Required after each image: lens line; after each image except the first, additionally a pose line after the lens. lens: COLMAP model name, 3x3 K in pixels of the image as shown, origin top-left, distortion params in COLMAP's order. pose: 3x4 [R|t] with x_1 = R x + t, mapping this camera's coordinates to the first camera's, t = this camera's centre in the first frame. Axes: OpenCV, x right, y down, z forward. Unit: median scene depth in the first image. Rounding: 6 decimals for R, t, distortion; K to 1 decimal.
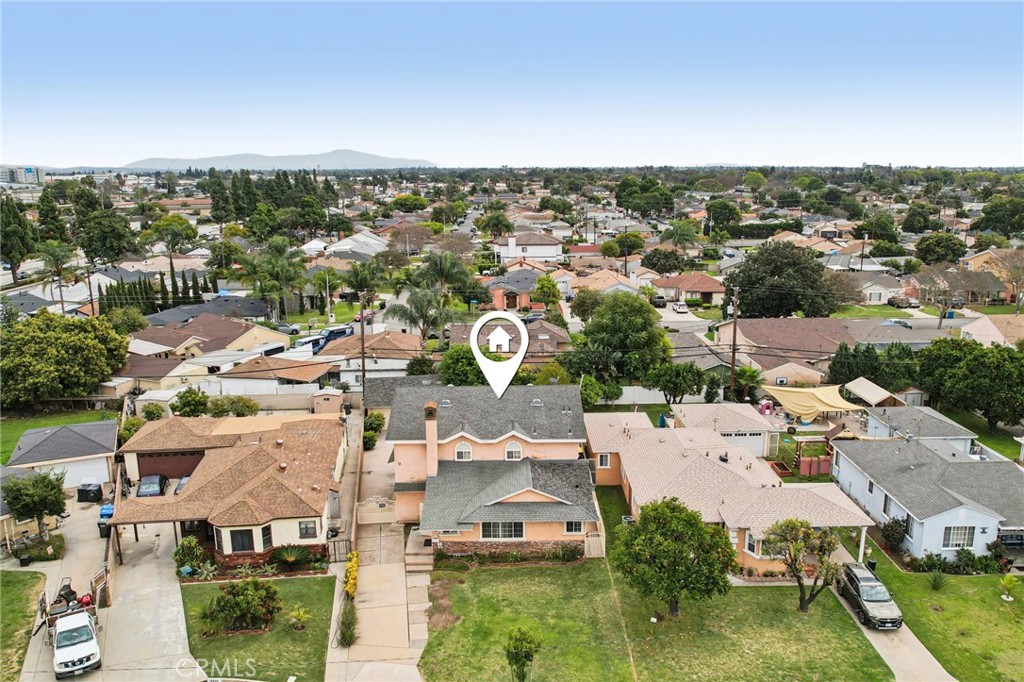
lens RADIAL K [[782.6, 0, 516.7], [0, 782.6, 342.7], [0, 0, 1]] dist [-0.055091, 0.030131]
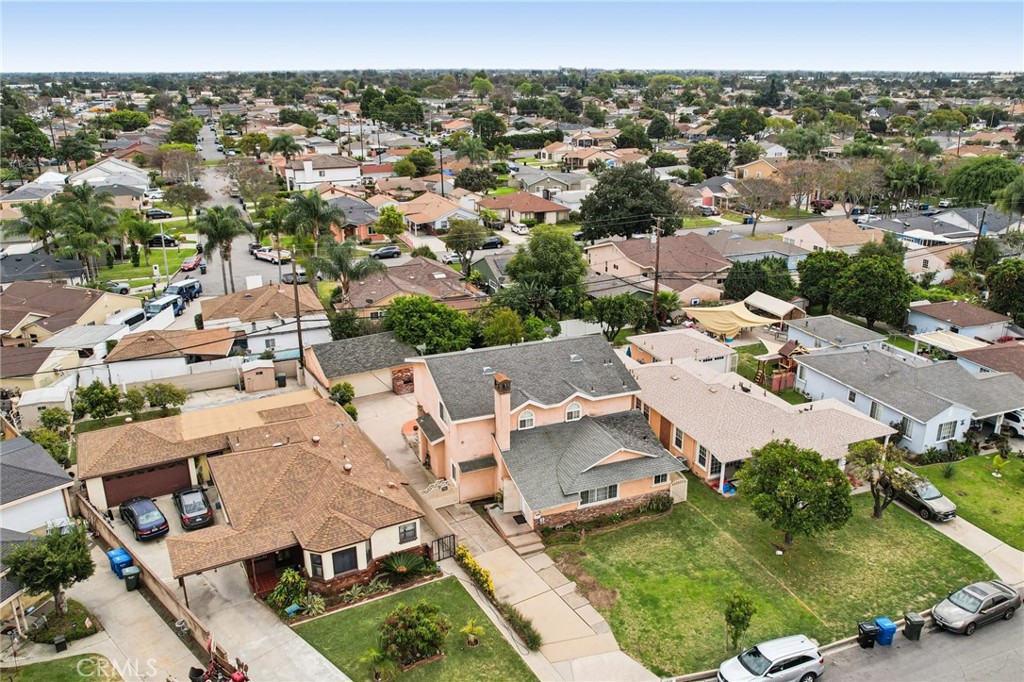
lens RADIAL K [[782.6, 0, 519.7], [0, 782.6, 333.6], [0, 0, 1]] dist [-0.055091, 0.030131]
pose [[0.930889, -0.112050, 0.347692, -0.403136], [0.074434, 0.990008, 0.119763, -0.082387], [-0.357637, -0.085606, 0.929929, 0.117334]]
